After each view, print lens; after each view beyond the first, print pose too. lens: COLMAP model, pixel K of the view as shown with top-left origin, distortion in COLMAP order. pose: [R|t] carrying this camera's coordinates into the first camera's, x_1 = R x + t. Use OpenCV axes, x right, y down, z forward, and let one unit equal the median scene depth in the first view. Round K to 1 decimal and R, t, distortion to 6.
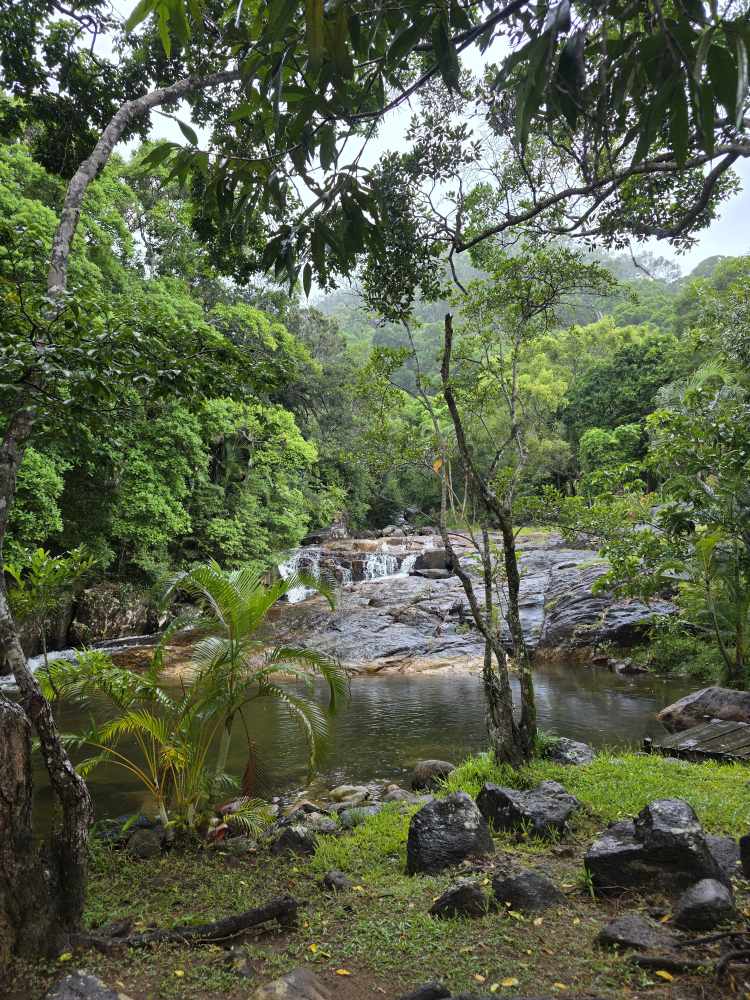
lens RADIAL K [[757.5, 0, 367.9], [0, 757.5, 496.0], [0, 0, 1]] dist [0.078374, 0.000725]
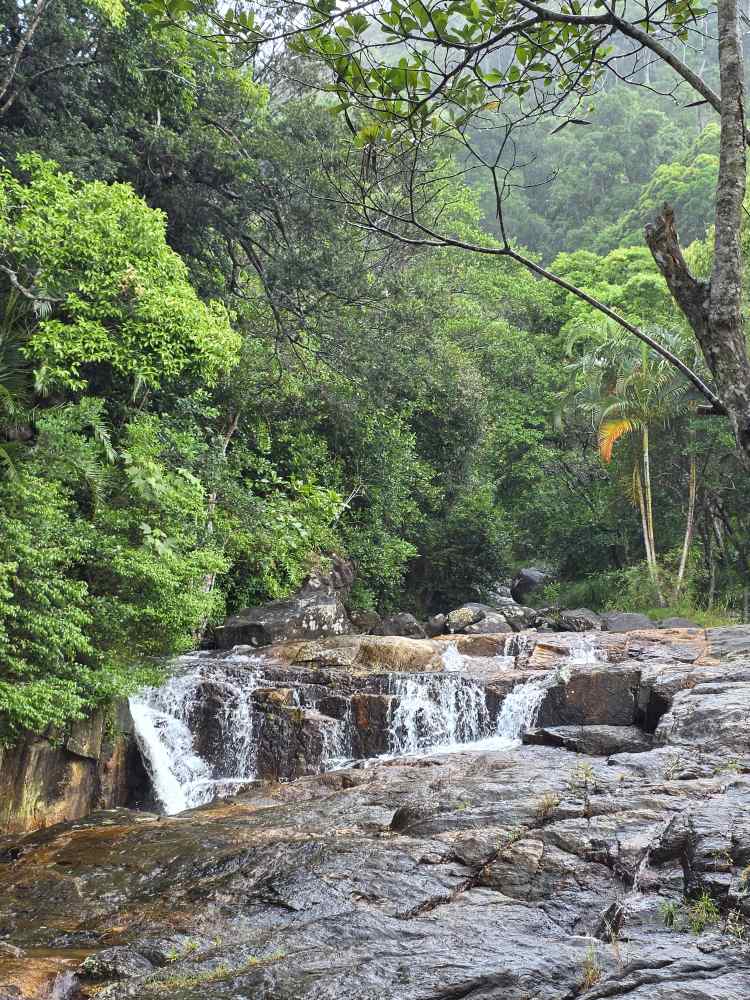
lens RADIAL K [[1798.1, 0, 379.9], [0, 1798.1, 501.7], [0, 0, 1]] dist [0.097908, 0.000000]
pose [[0.999331, 0.021370, -0.029681, 0.013406], [-0.022591, 0.998886, -0.041430, 0.033584], [0.028763, 0.042072, 0.998700, 0.209043]]
